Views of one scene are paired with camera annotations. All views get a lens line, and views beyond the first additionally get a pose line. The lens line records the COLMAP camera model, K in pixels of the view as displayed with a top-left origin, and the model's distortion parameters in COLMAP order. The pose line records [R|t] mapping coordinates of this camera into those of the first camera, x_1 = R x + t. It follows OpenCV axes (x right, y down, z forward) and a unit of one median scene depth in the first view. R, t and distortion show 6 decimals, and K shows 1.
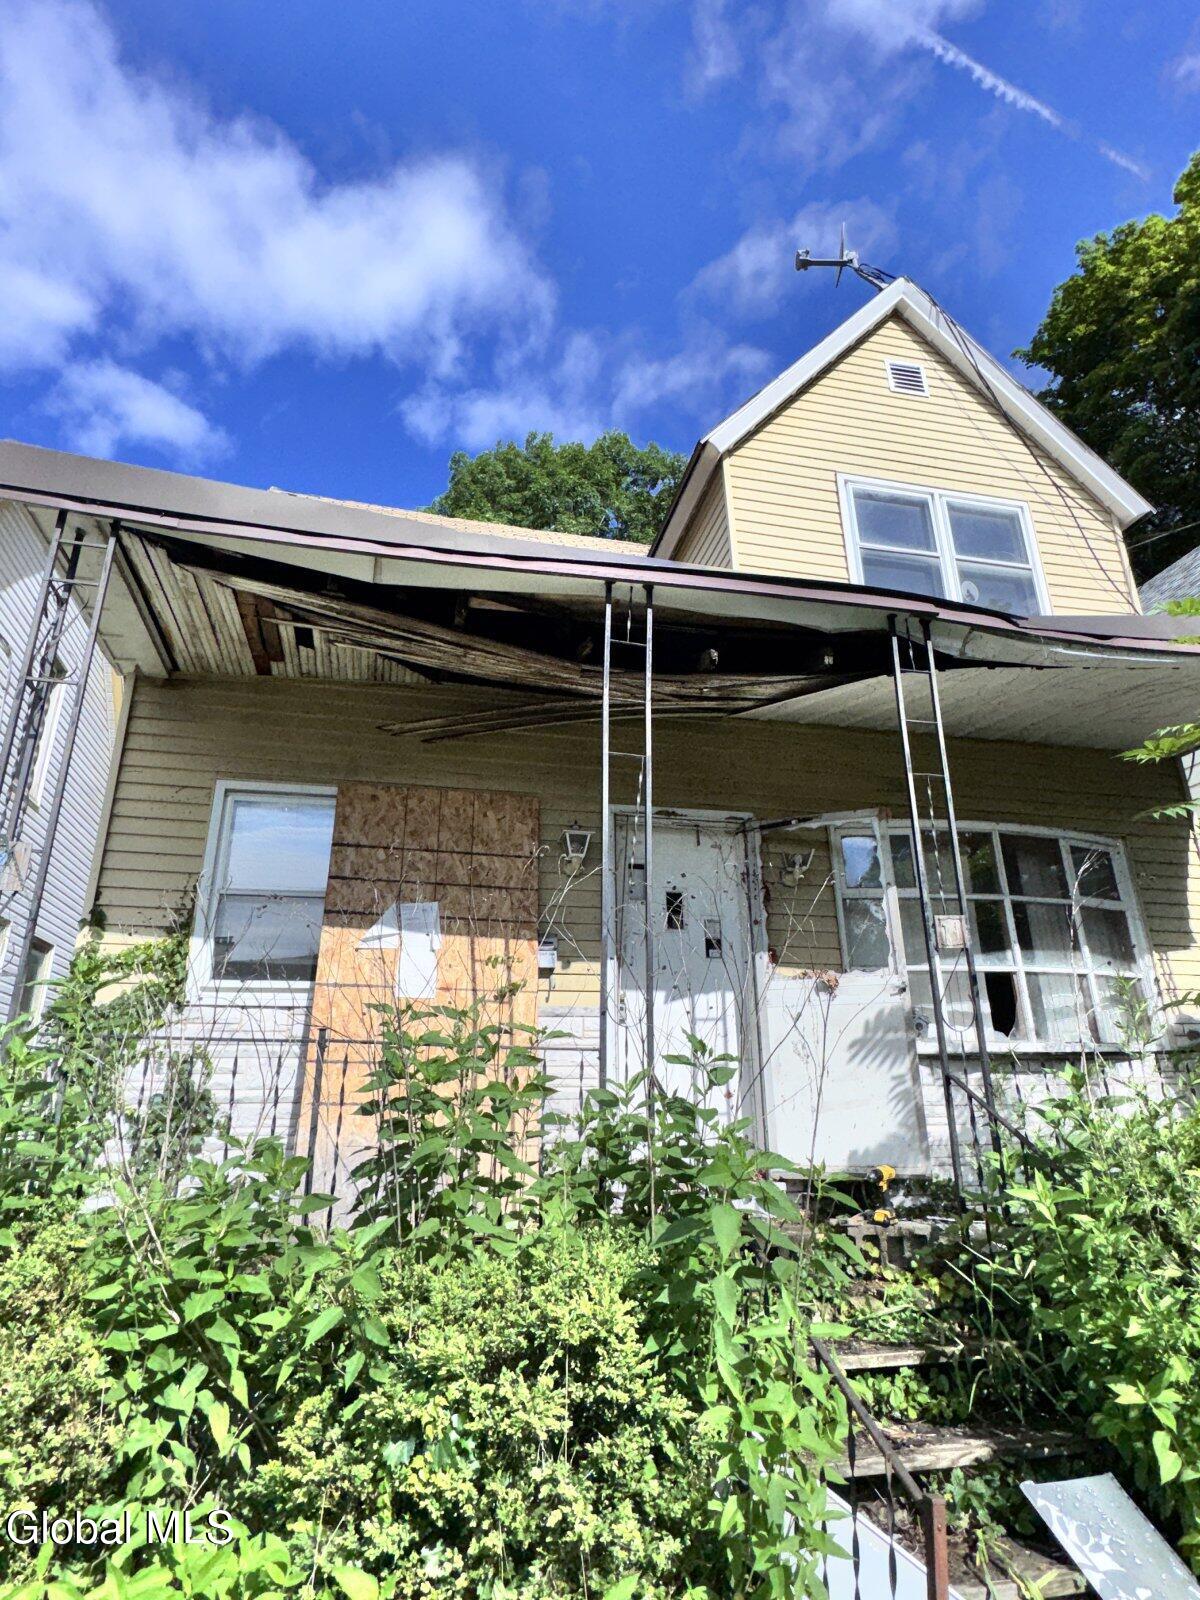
lens RADIAL K [[947.0, 0, 600.4], [0, 947.0, 803.6], [0, 0, 1]] dist [-0.006053, 0.001692]
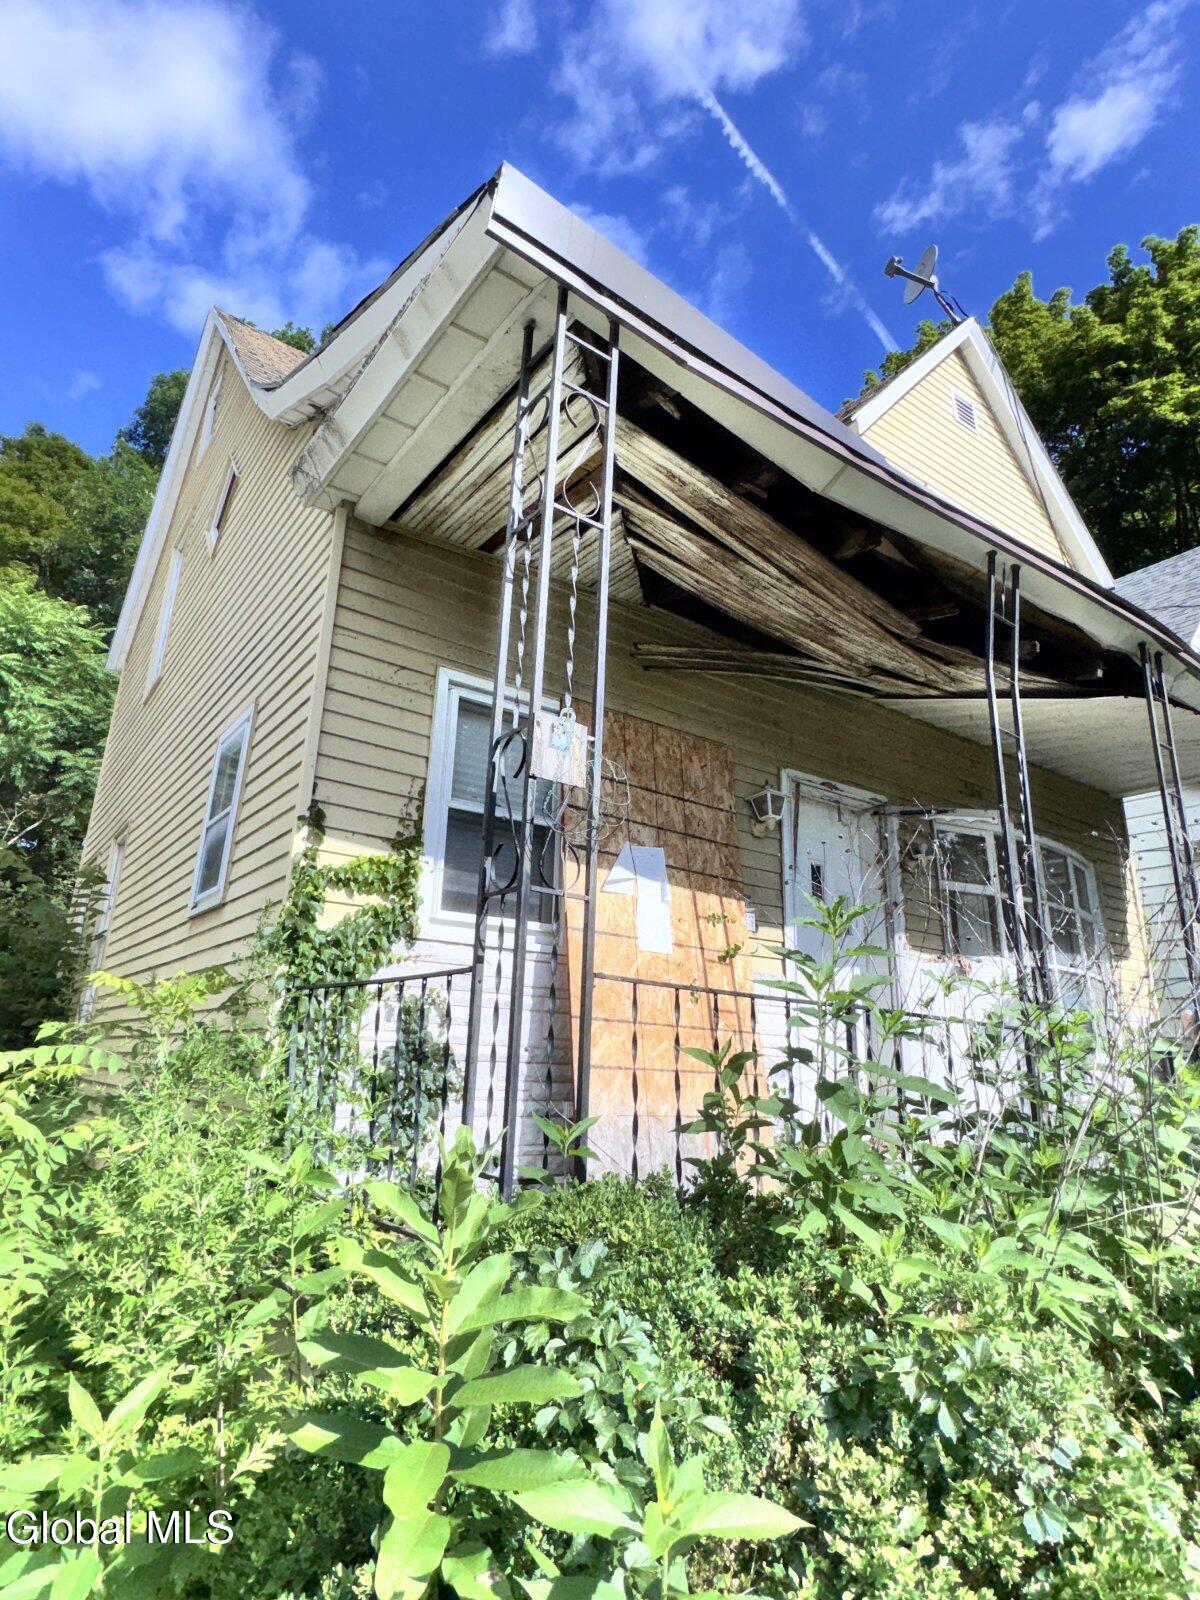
lens RADIAL K [[924.1, 0, 598.0], [0, 924.1, 791.8], [0, 0, 1]] dist [-0.010059, 0.001093]
pose [[0.919498, 0.146592, 0.364738, -0.500542], [-0.156741, 0.987638, -0.001801, 0.055589], [-0.360493, -0.055514, 0.931108, 0.181741]]
